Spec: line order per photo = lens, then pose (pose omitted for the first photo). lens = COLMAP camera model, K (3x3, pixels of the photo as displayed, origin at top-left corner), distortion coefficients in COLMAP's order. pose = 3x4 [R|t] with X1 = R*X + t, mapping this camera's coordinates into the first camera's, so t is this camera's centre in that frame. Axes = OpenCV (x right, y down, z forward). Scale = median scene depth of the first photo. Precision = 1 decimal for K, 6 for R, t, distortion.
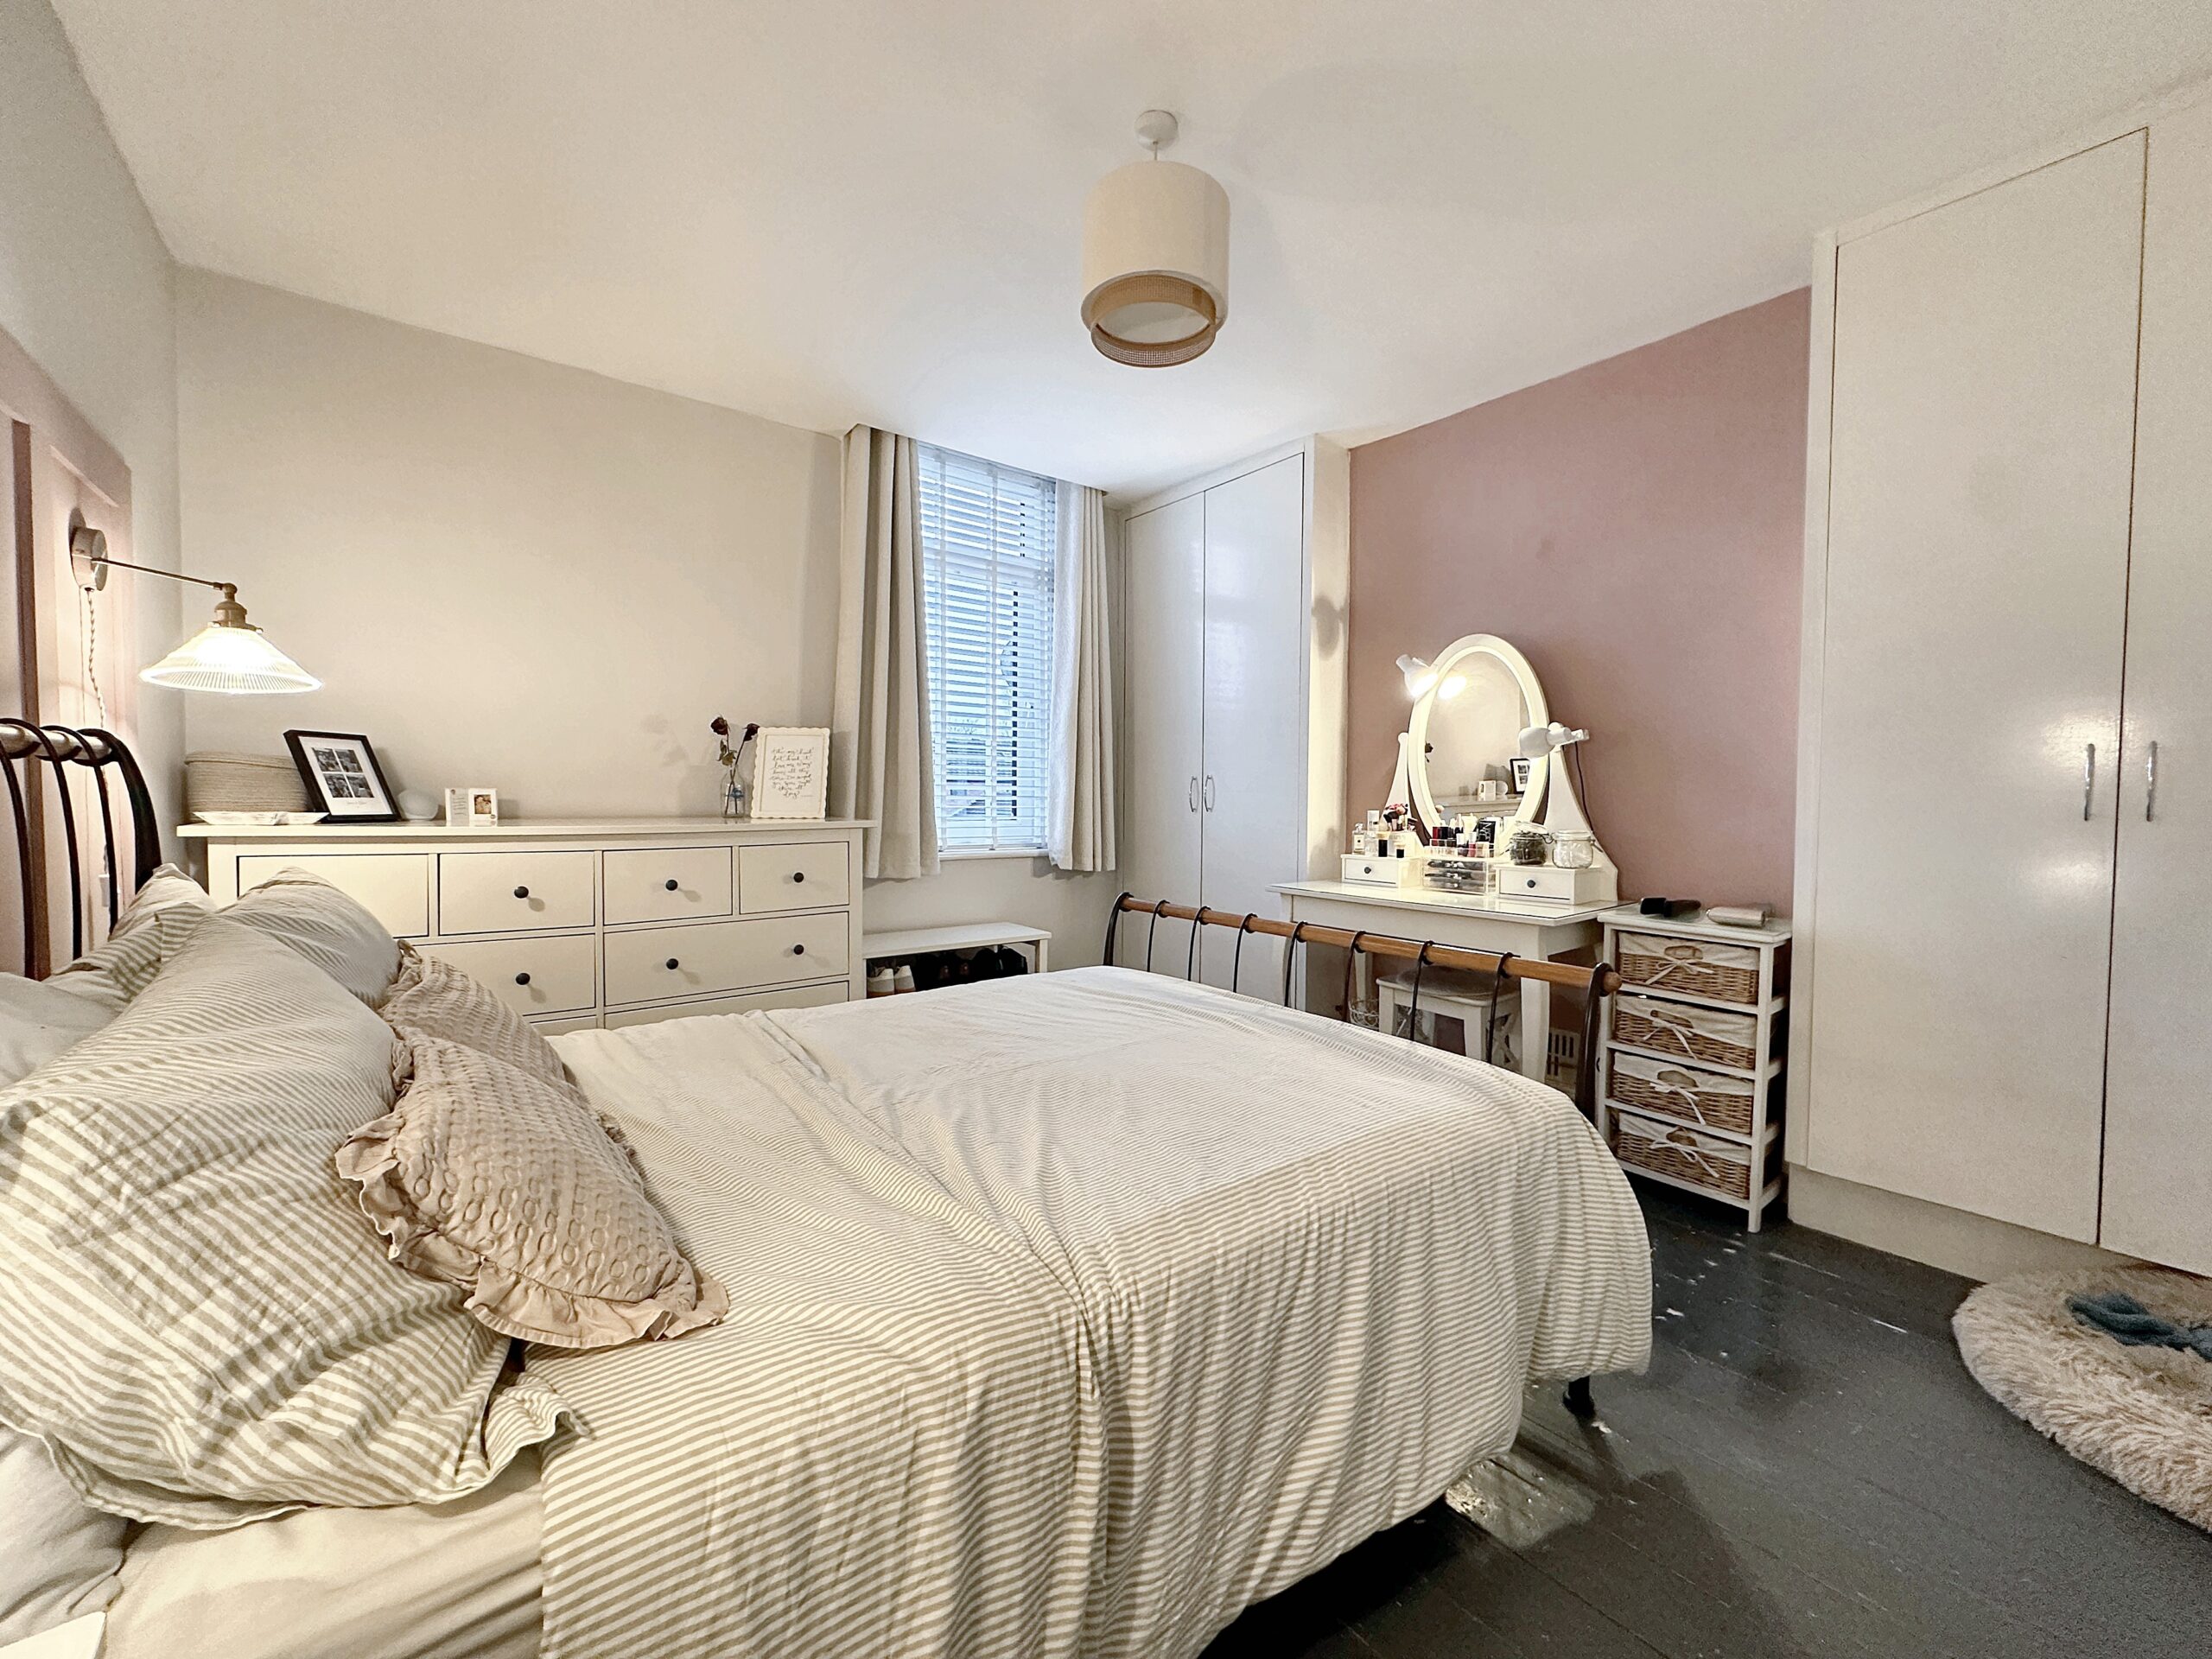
lens RADIAL K [[884.2, 0, 1099.2], [0, 884.2, 826.0], [0, 0, 1]] dist [-0.002123, -0.000217]
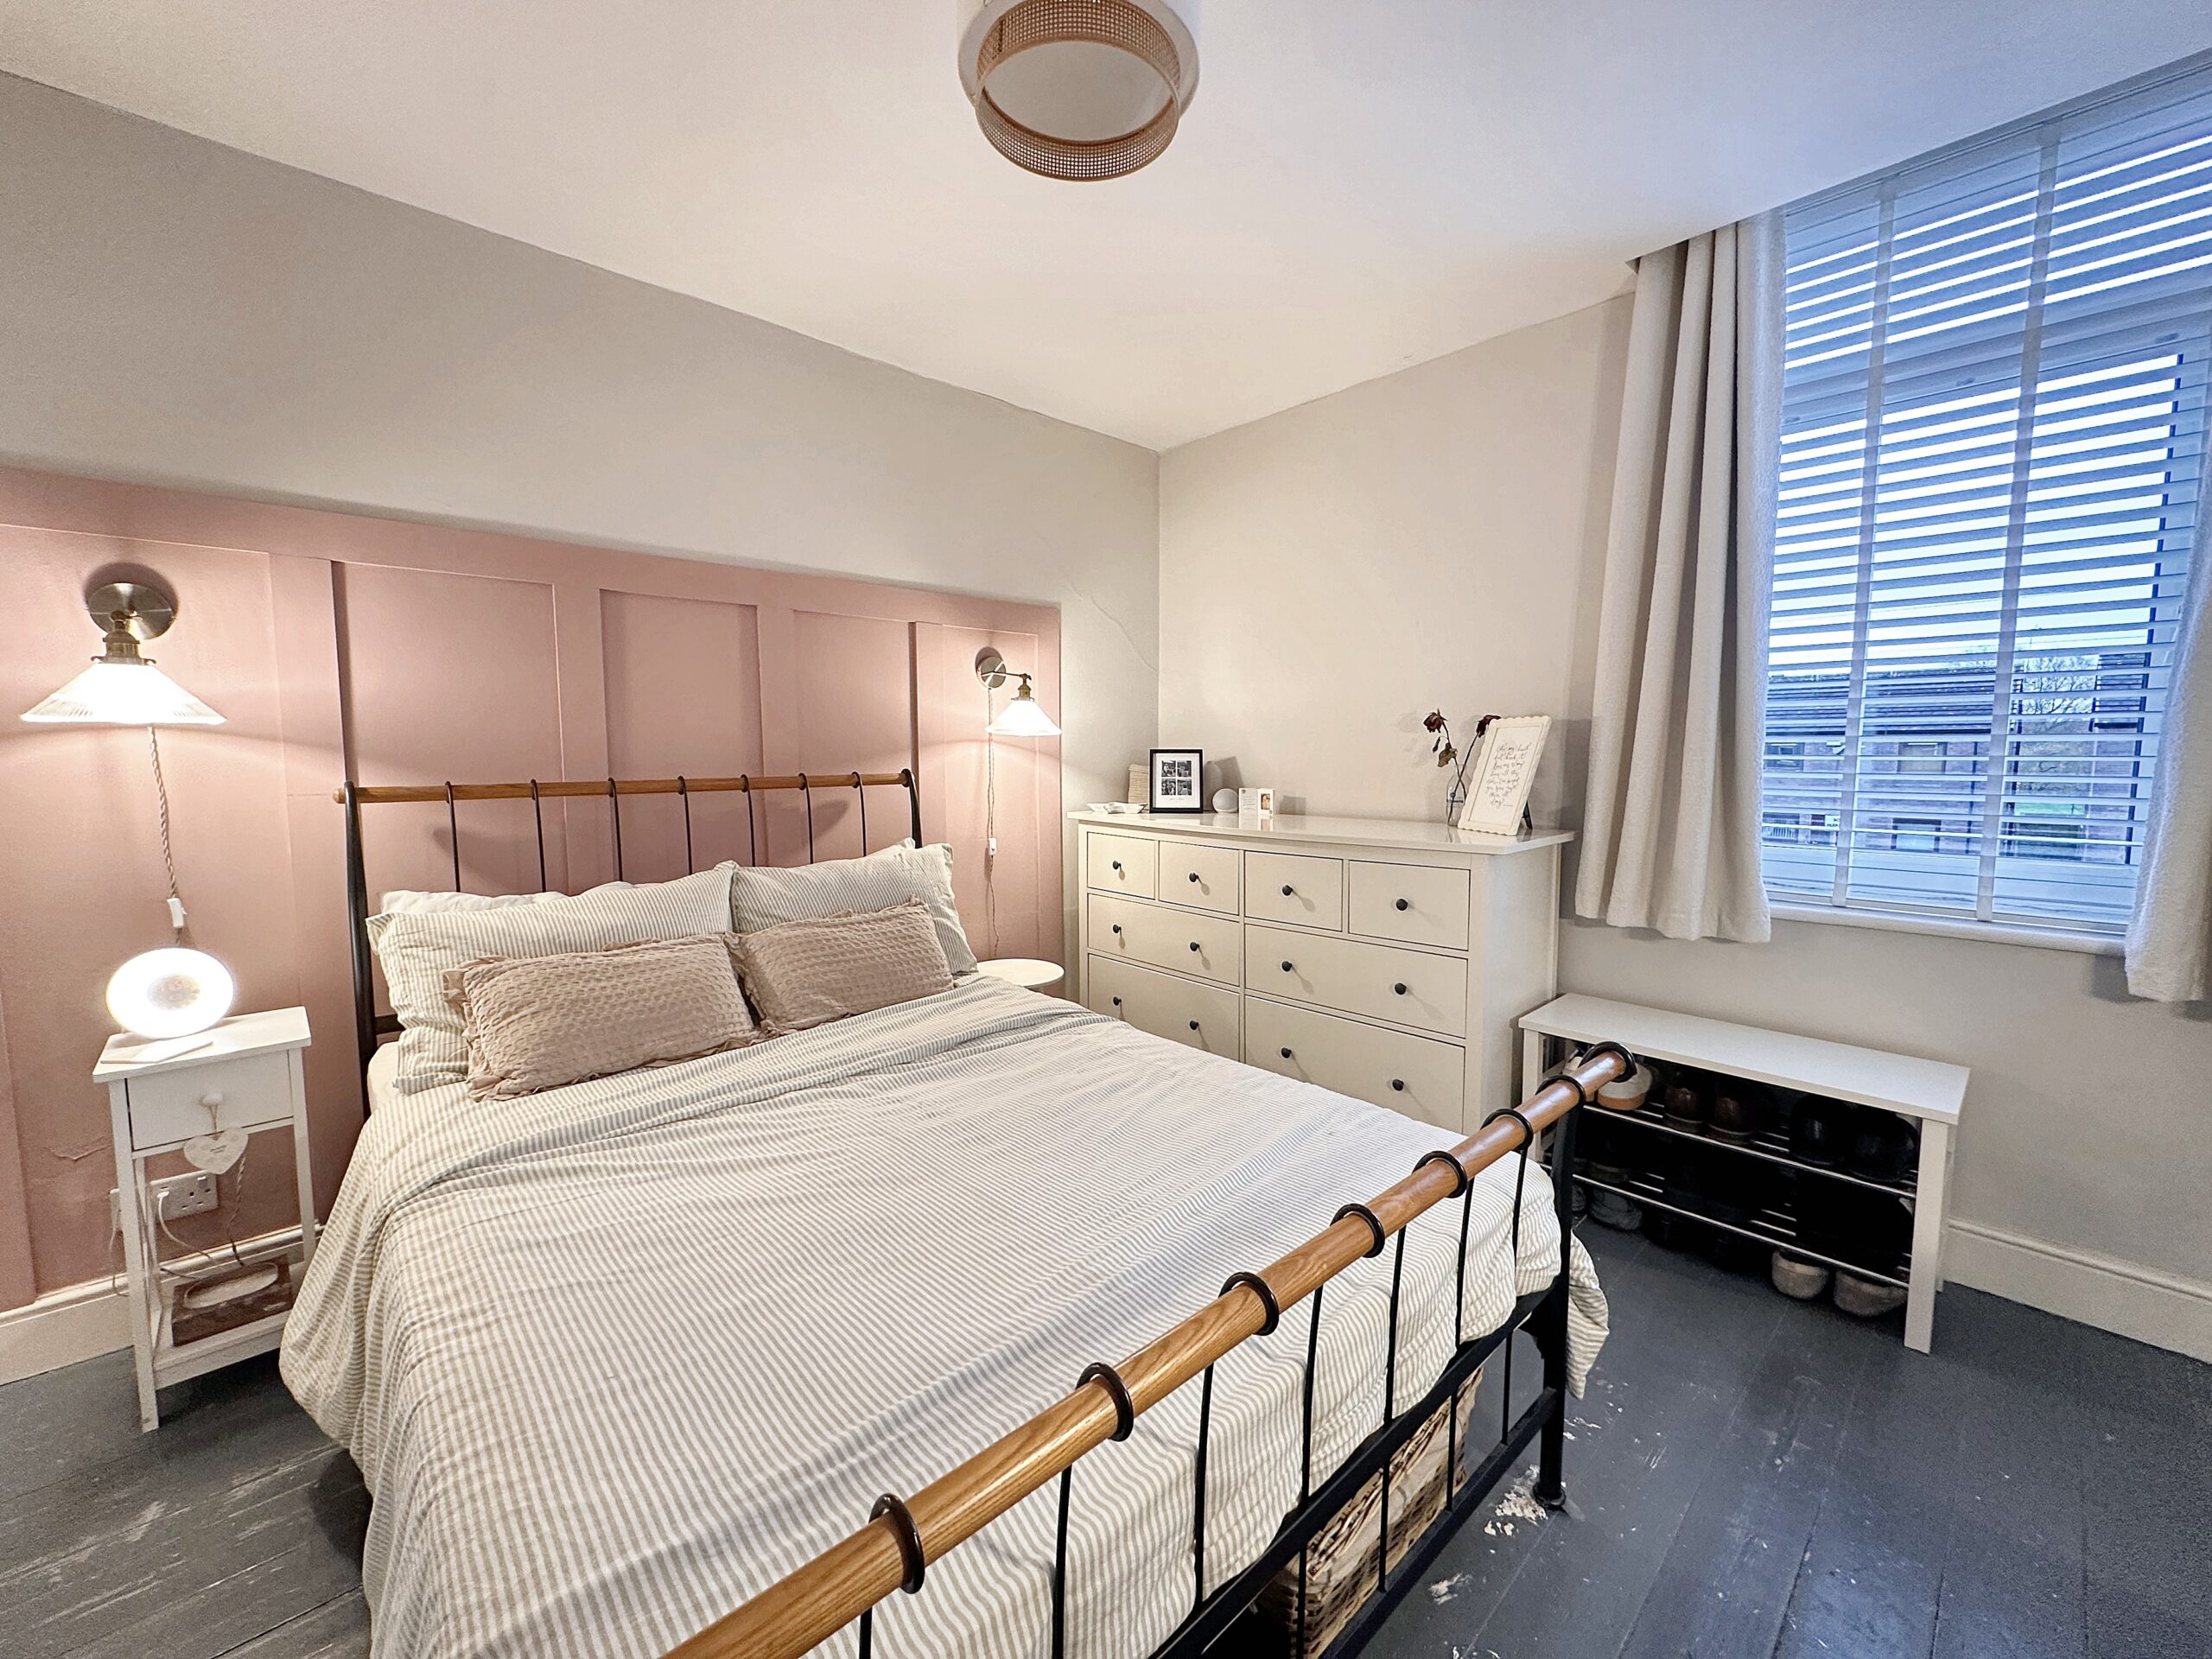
lens RADIAL K [[884.2, 0, 1100.6], [0, 884.2, 833.4], [0, 0, 1]] dist [-0.002123, -0.000217]
pose [[0.084015, 0.084870, -0.992844, 0.524193], [-0.026759, 0.996199, 0.082892, -0.080316], [0.996105, 0.019604, 0.085967, 0.710764]]
